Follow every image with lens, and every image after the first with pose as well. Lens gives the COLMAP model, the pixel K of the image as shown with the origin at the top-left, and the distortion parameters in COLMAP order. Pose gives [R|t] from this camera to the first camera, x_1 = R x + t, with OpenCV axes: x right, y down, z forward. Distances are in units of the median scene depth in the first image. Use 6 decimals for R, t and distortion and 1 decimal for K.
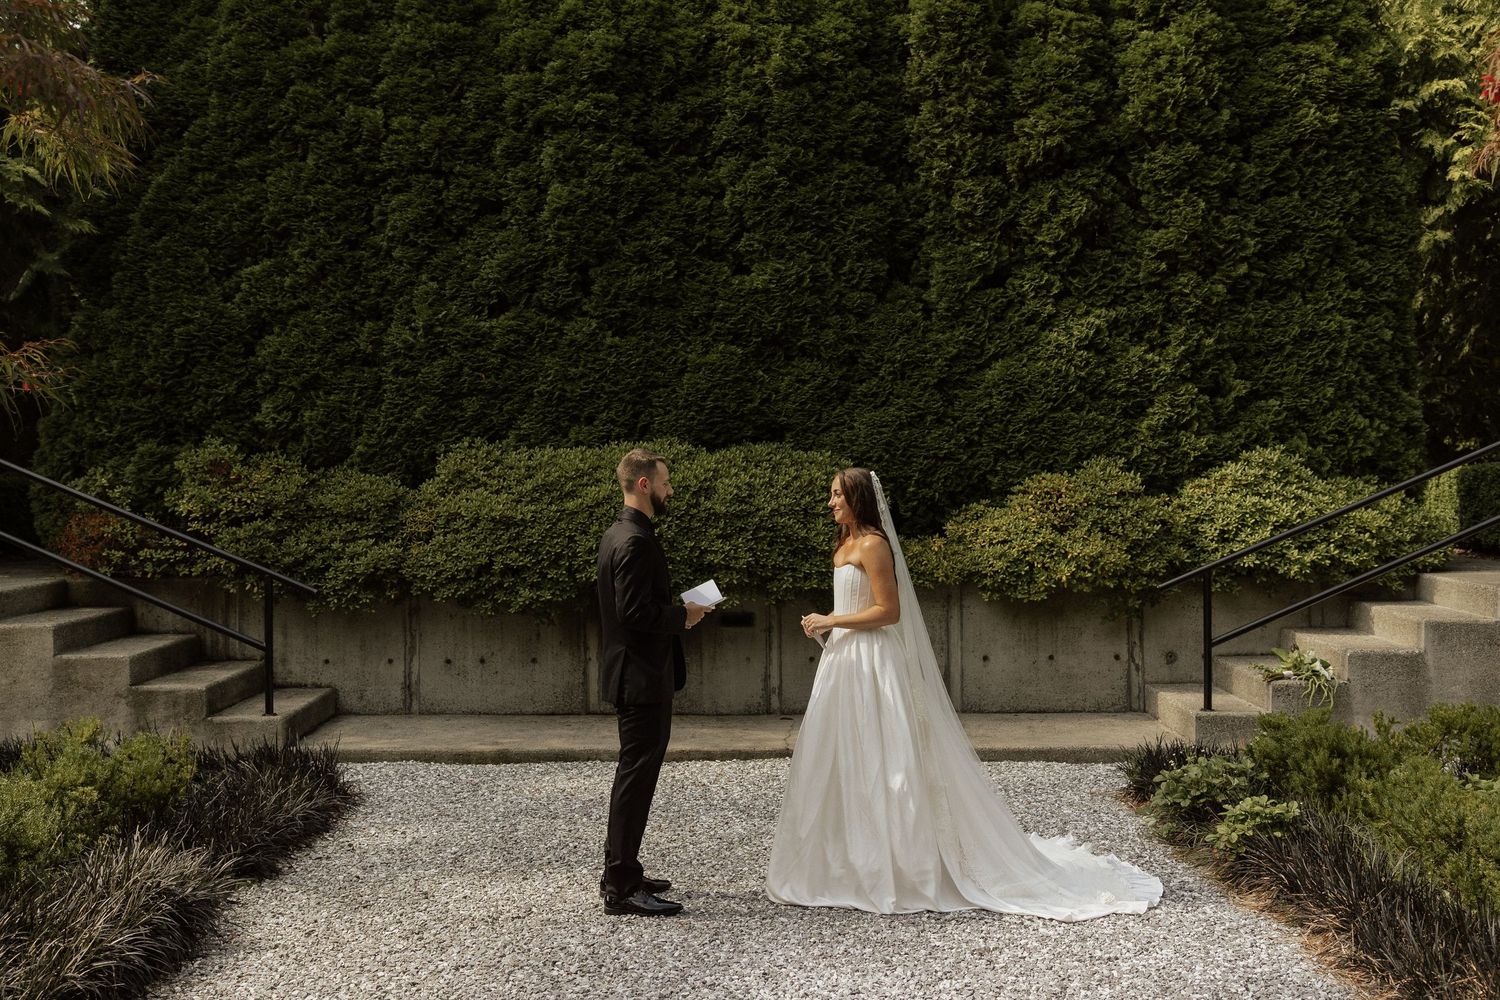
lens RADIAL K [[1305.3, 0, 771.7], [0, 1305.3, 482.7], [0, 0, 1]] dist [-0.003452, 0.004993]
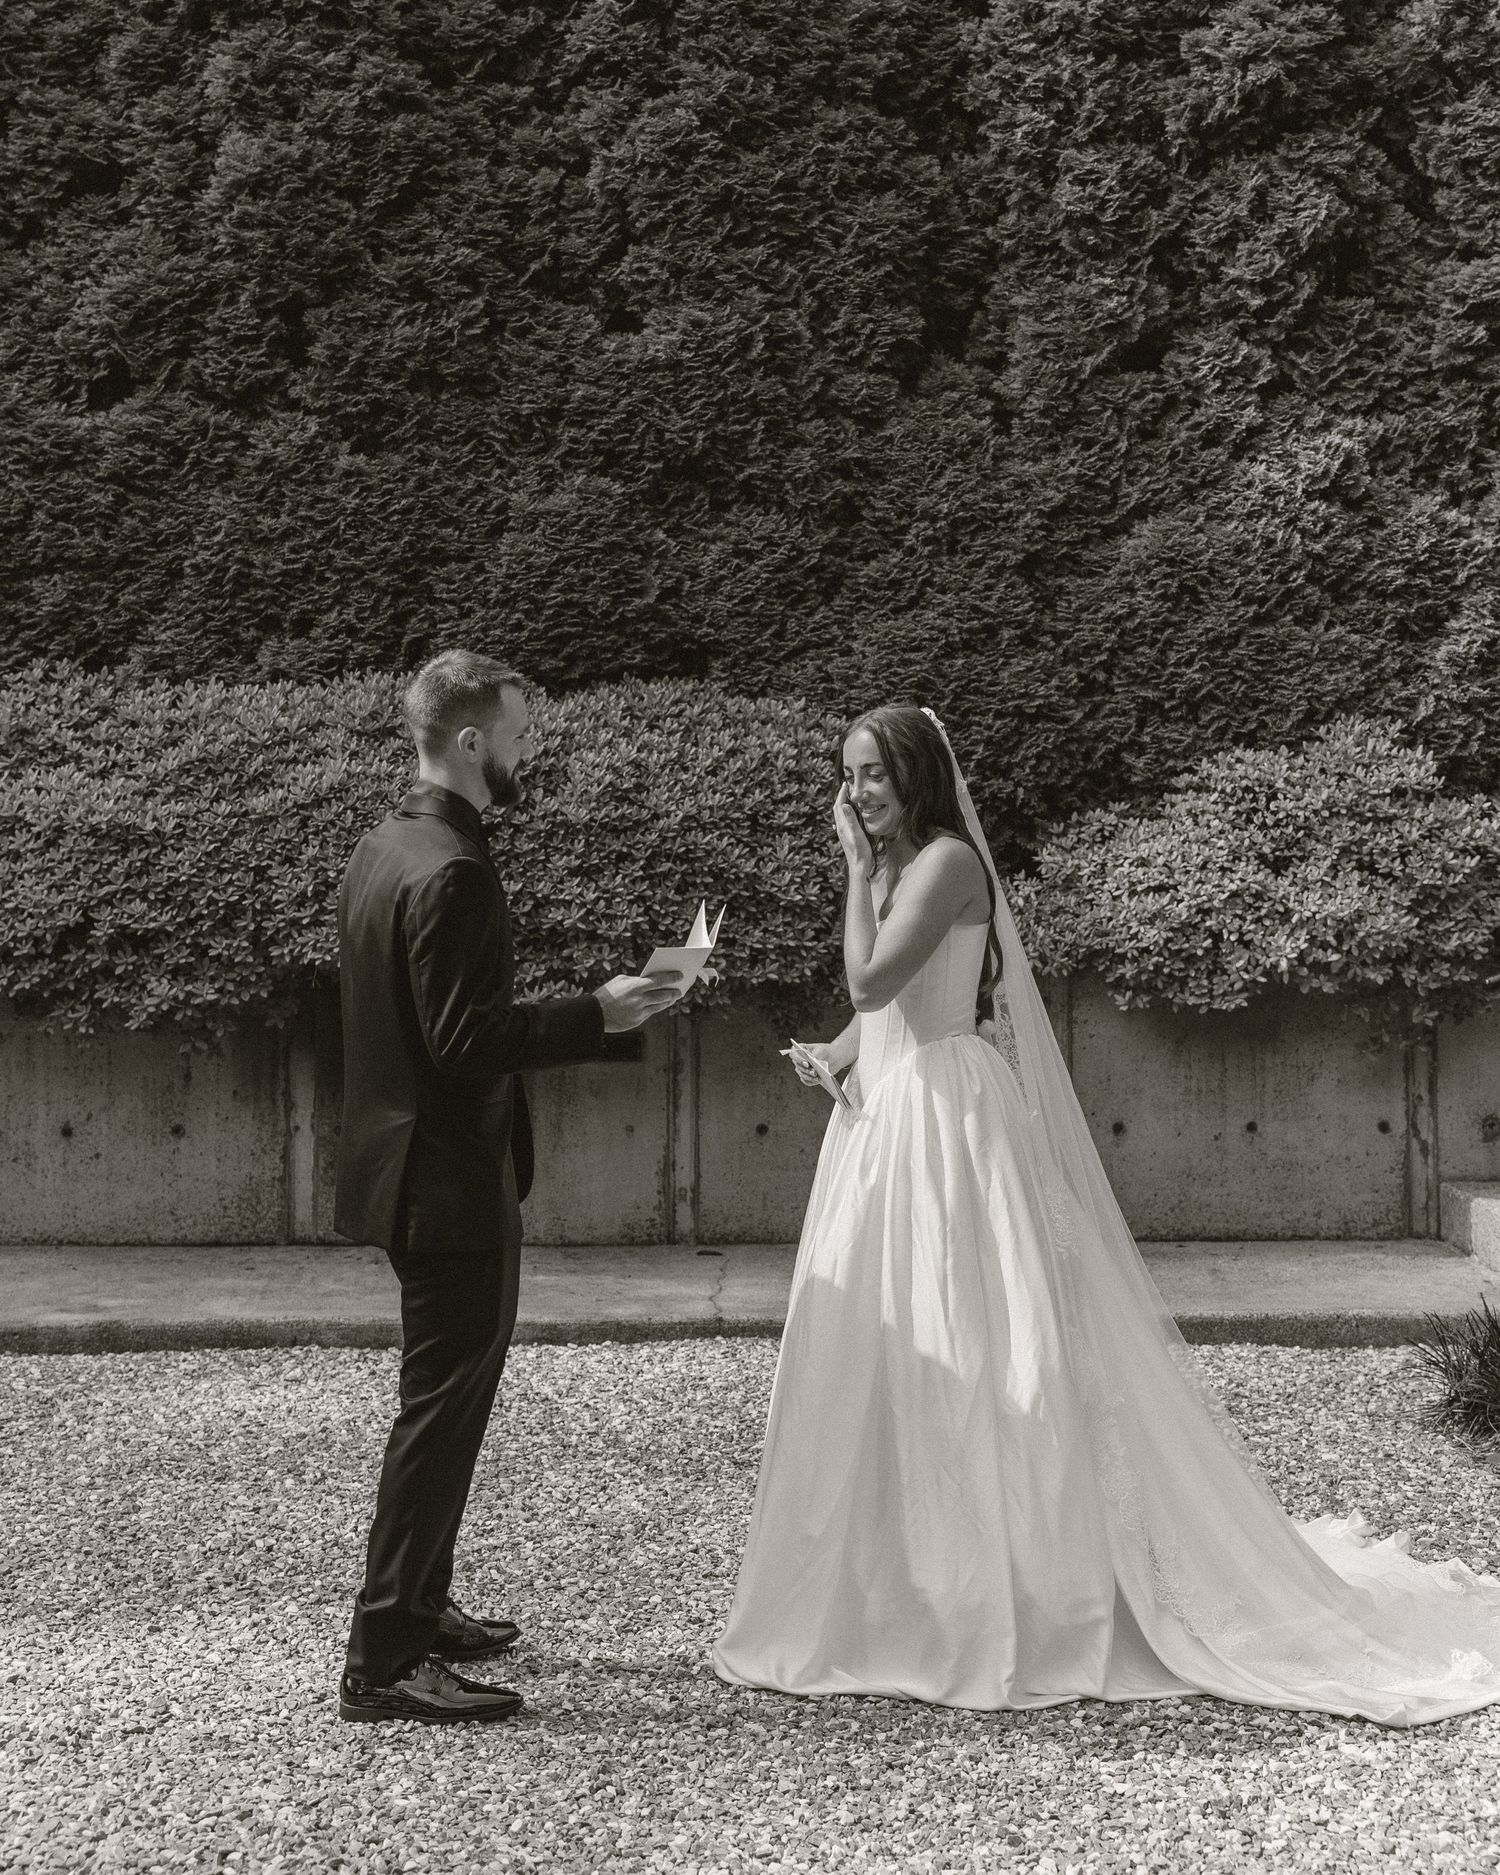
lens RADIAL K [[2507.2, 0, 793.4], [0, 2507.2, 768.3], [0, 0, 1]] dist [0.004252, 0.005412]
pose [[0.998106, 0.010682, 0.060590, -0.014713], [-0.010151, 0.999907, -0.009064, 0.009990], [-0.060682, 0.008432, 0.998122, 0.072829]]
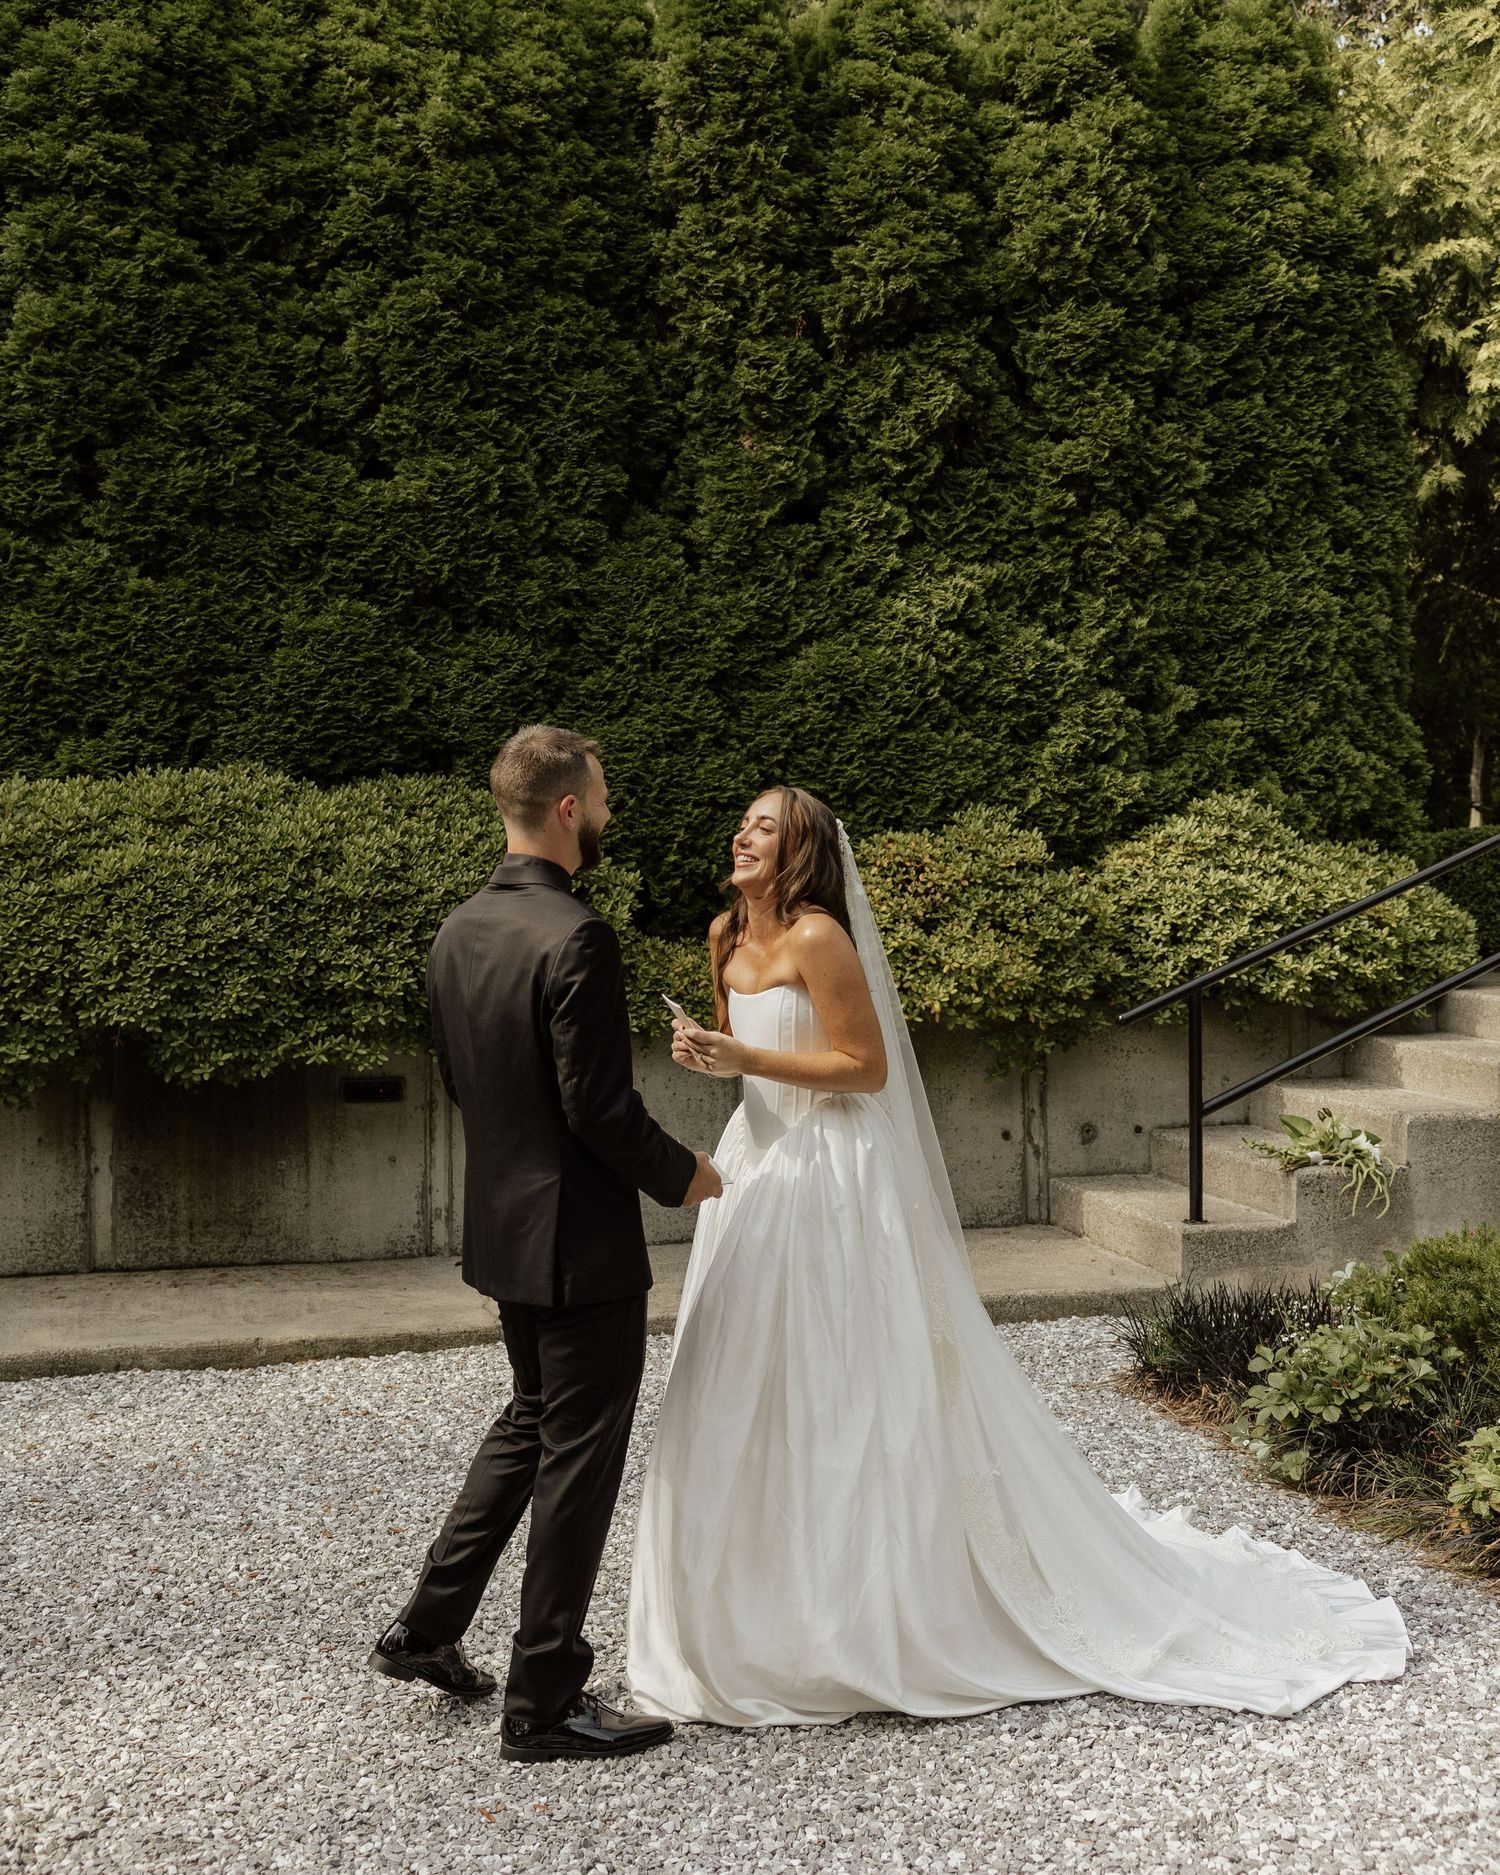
lens RADIAL K [[1909.3, 0, 750.2], [0, 1909.3, 858.2], [0, 0, 1]] dist [-0.006749, 0.016863]
pose [[0.972300, 0.002576, 0.233724, -0.059097], [-0.000669, 0.999966, -0.008238, 0.012107], [-0.233738, 0.007854, 0.972268, 0.162045]]
